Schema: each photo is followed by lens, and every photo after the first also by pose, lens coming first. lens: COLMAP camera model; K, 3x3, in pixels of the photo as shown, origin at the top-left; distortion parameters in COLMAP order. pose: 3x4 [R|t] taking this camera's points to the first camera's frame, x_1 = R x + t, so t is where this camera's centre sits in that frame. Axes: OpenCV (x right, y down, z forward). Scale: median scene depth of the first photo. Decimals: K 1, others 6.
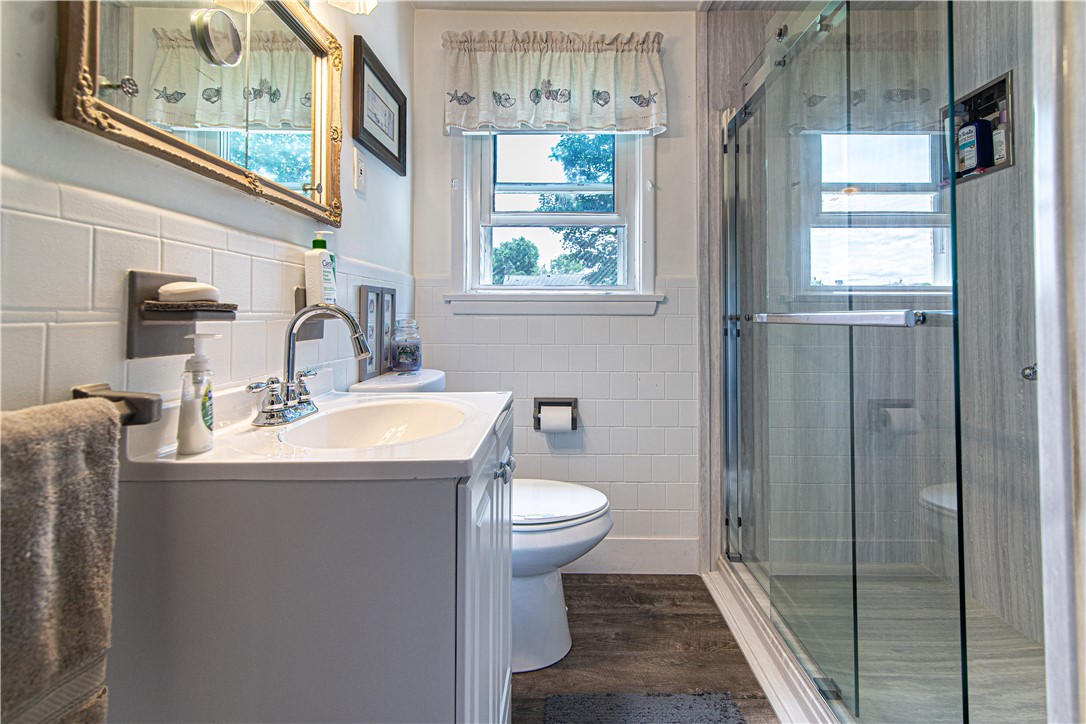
lens RADIAL K [[531.7, 0, 549.4], [0, 531.7, 296.1], [0, 0, 1]] dist [0.016442, 0.000062]
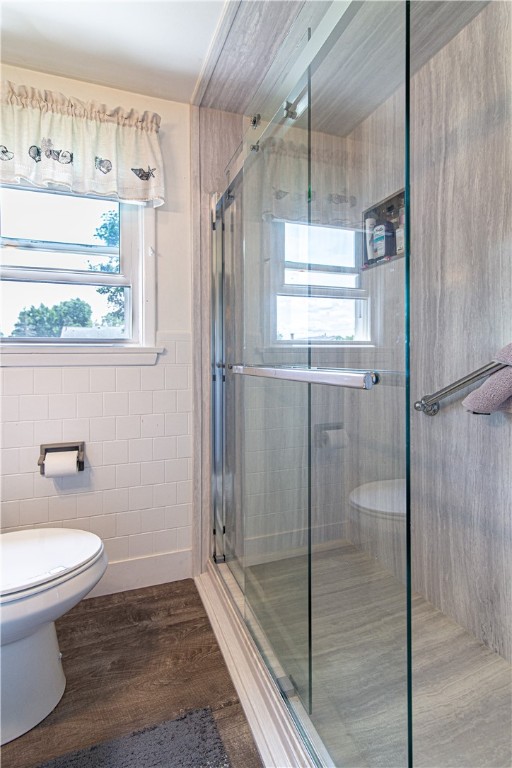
lens RADIAL K [[370.6, 0, 228.2], [0, 370.6, 354.8], [0, 0, 1]] dist [0.014852, 0.000014]
pose [[0.946559, -0.007907, 0.322433, 0.090033], [-0.002577, 0.999482, 0.032076, -0.012841], [-0.322519, -0.031193, 0.946049, 0.192041]]
